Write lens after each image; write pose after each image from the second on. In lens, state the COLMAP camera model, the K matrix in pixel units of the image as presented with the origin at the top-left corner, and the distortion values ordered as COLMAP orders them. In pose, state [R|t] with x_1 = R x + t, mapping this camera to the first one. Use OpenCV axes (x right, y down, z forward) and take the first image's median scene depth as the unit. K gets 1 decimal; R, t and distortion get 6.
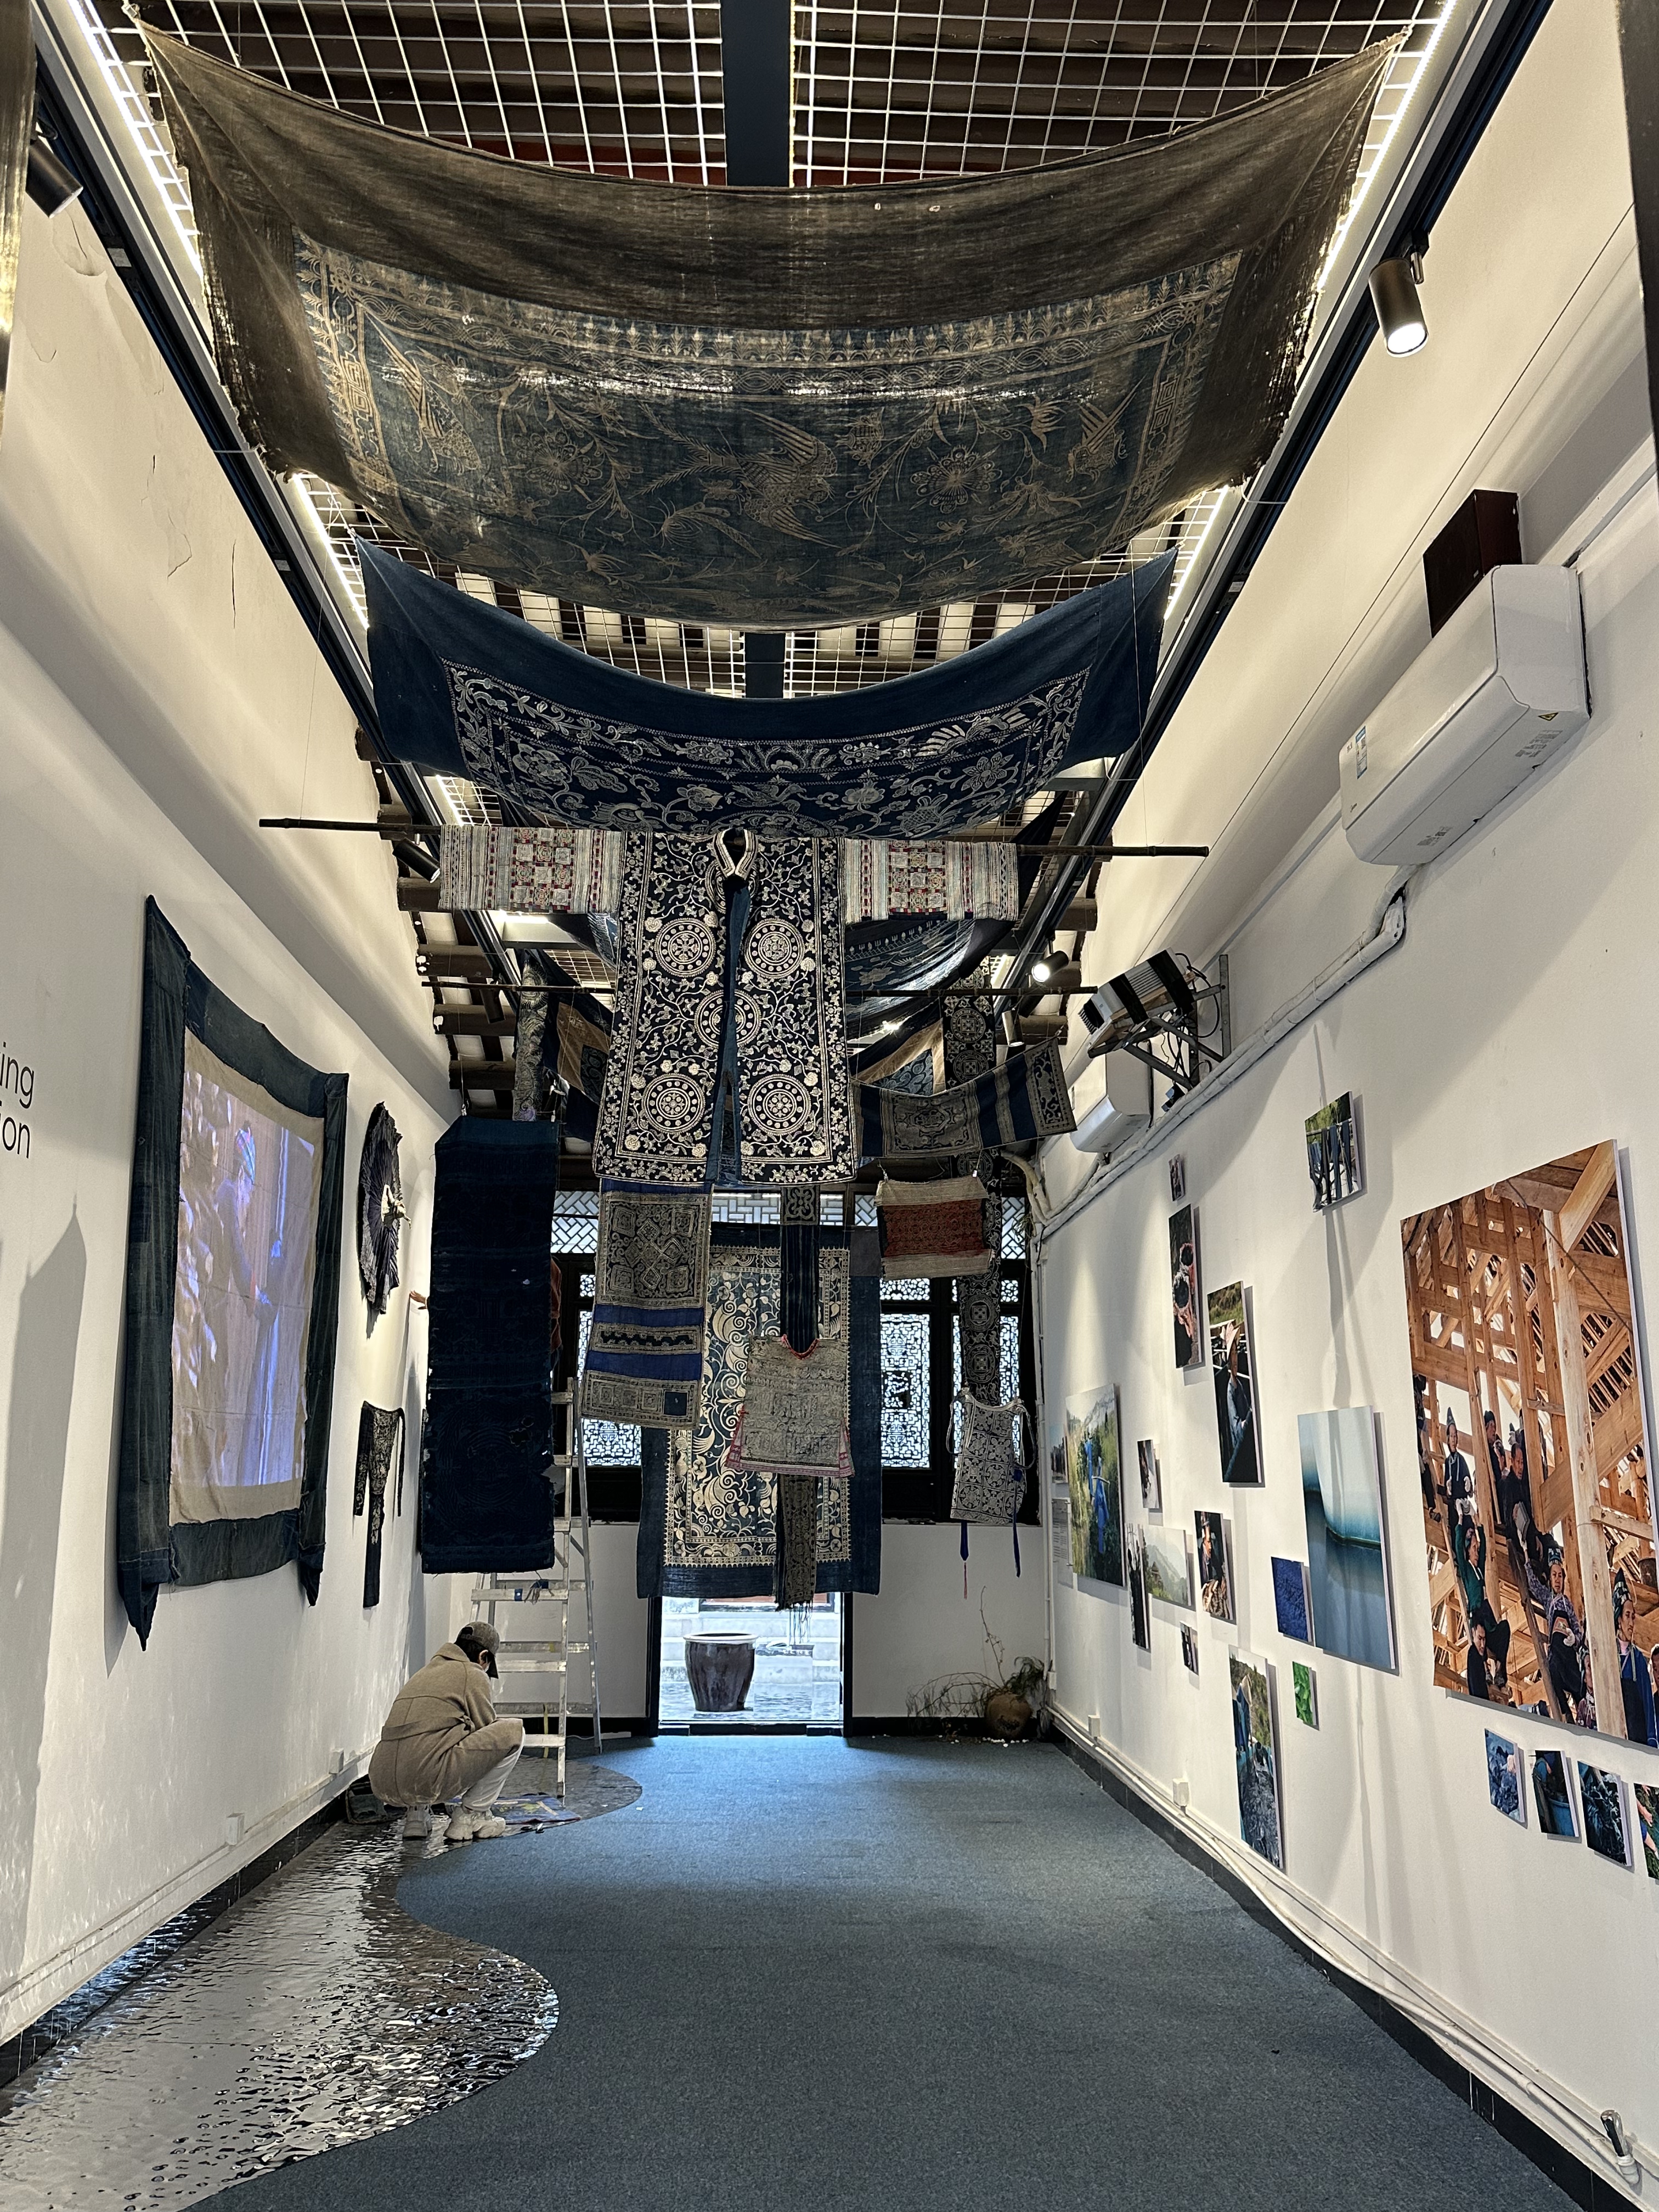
lens RADIAL K [[1894.7, 0, 829.5], [0, 1894.7, 1106.0], [0, 0, 1]] dist [0.072551, 0.000907]
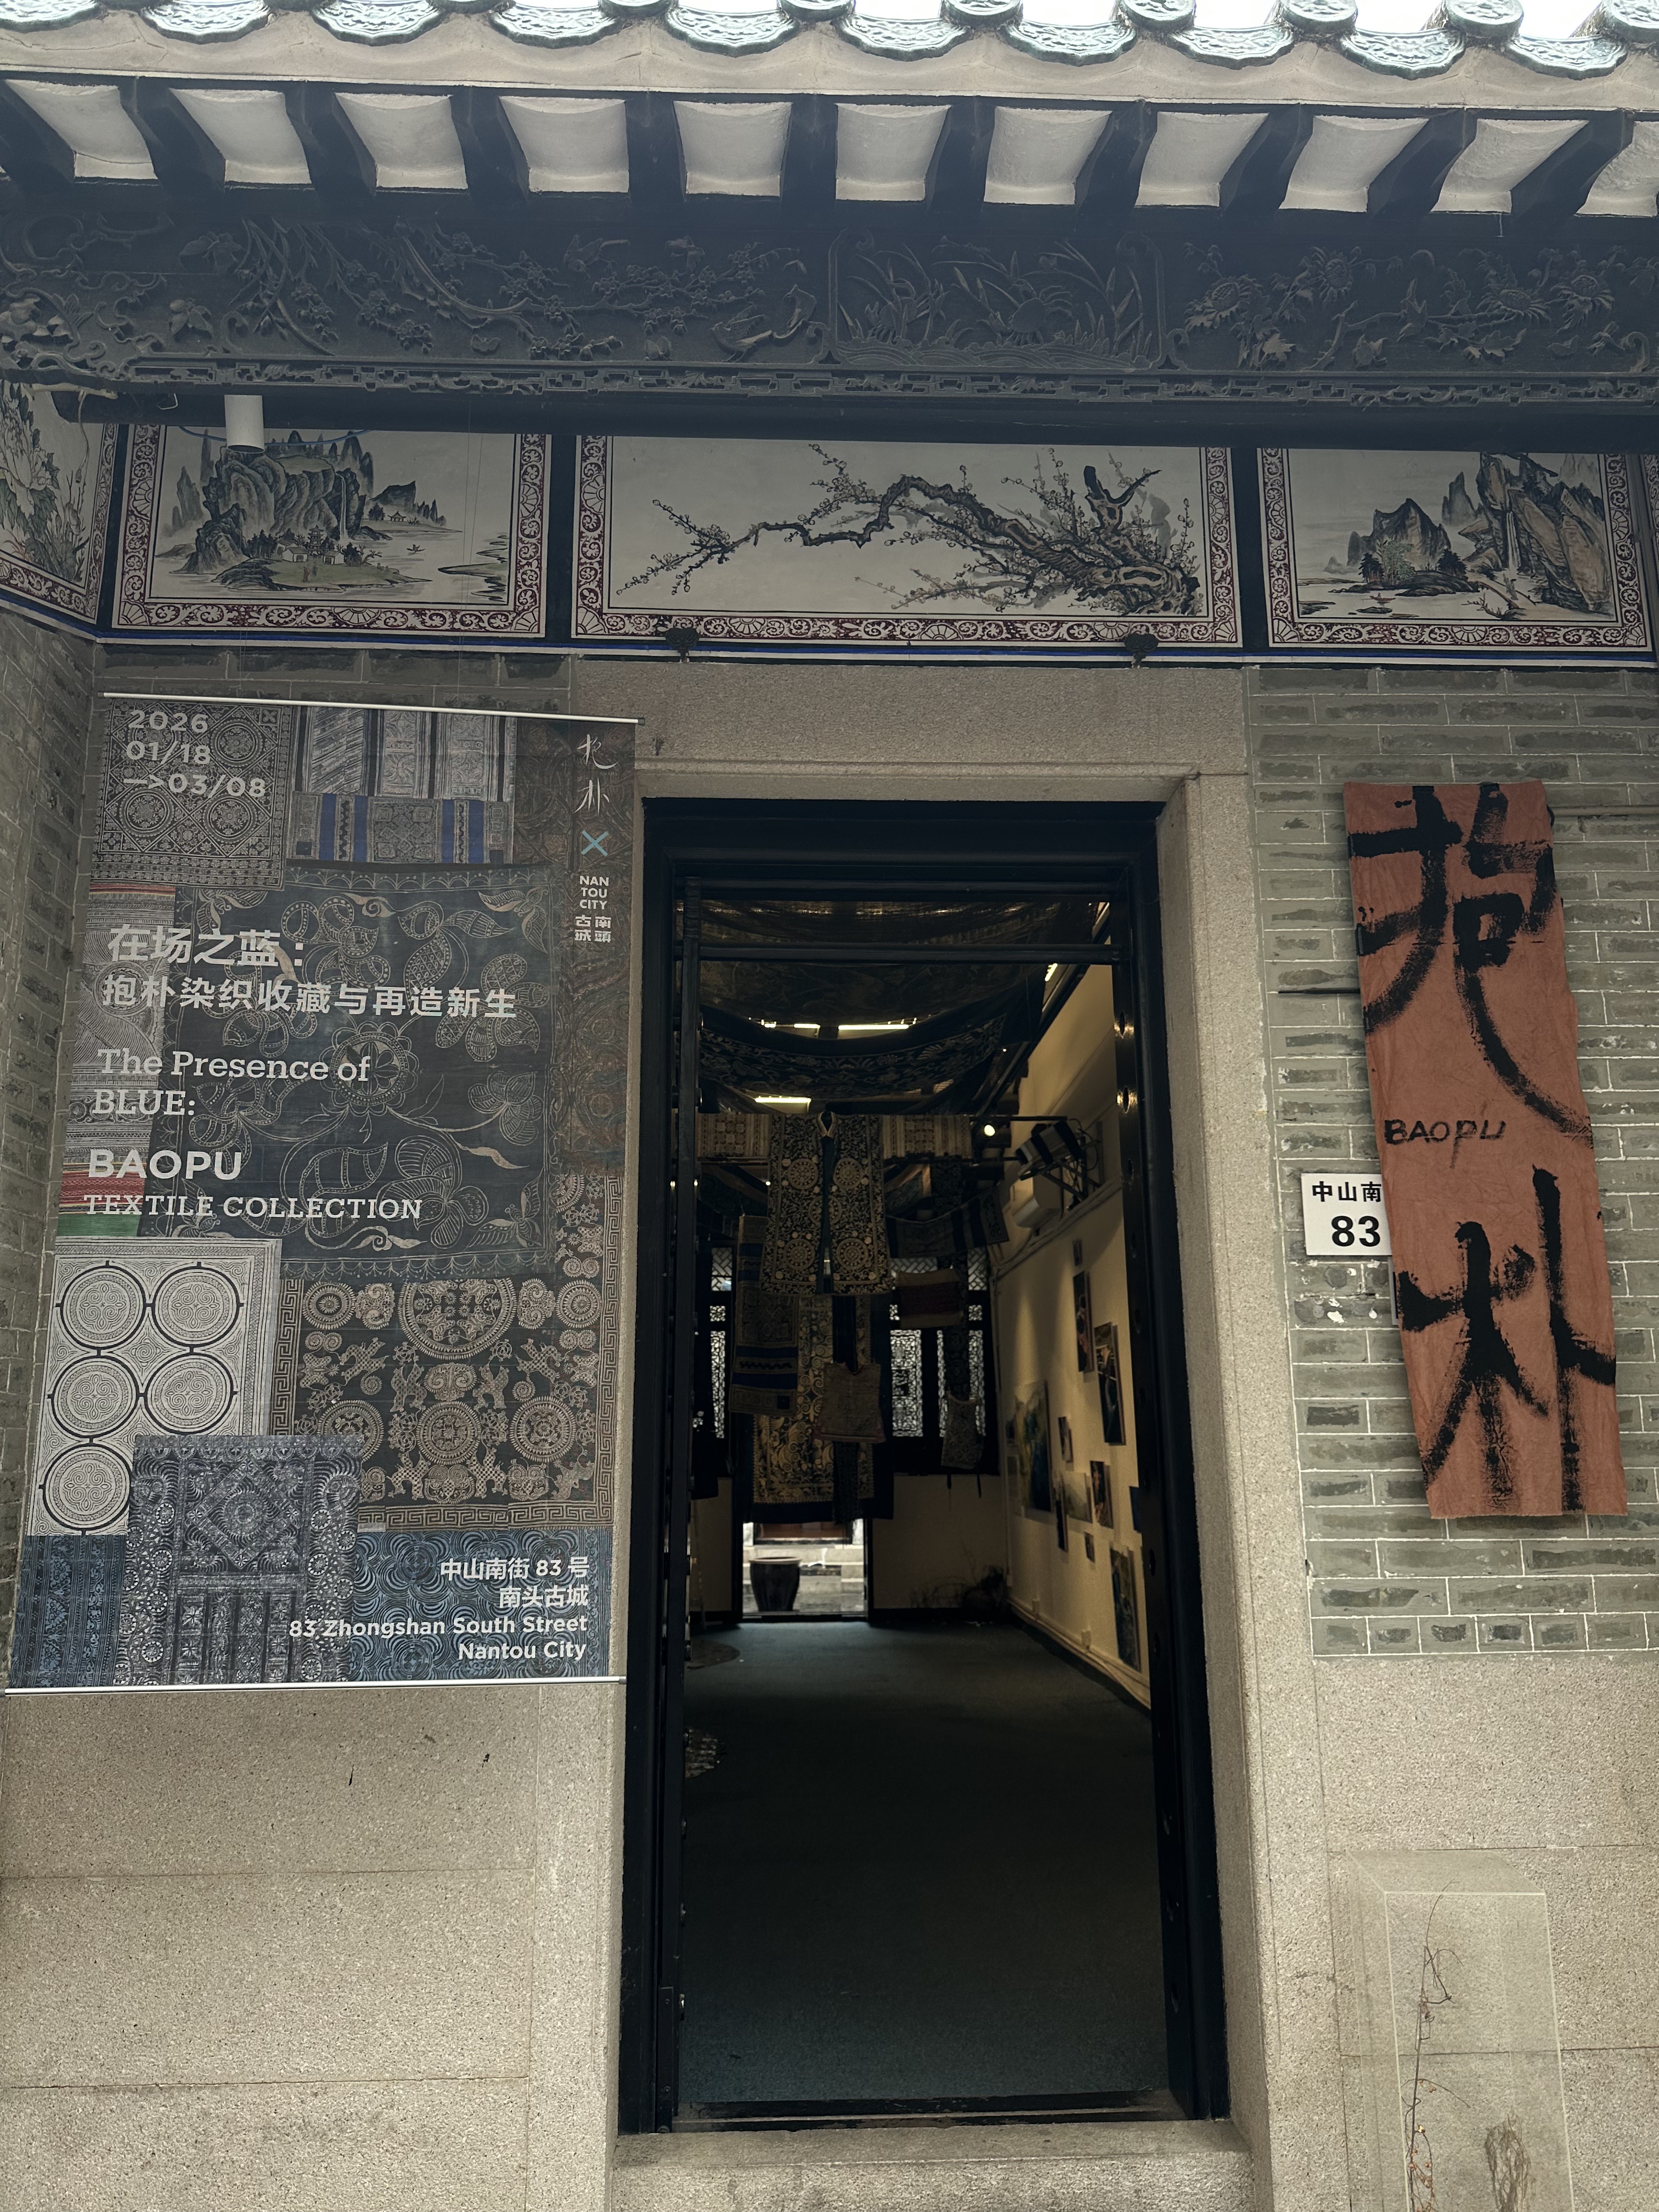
lens RADIAL K [[1582.1, 0, 829.5], [0, 1582.1, 1106.0], [0, 0, 1]] dist [0.084380, -0.079992]
pose [[0.999873, -0.015813, 0.001720, -0.026303], [0.015841, 0.999722, -0.017452, -0.065553], [-0.001444, 0.017477, 0.999846, -0.339868]]
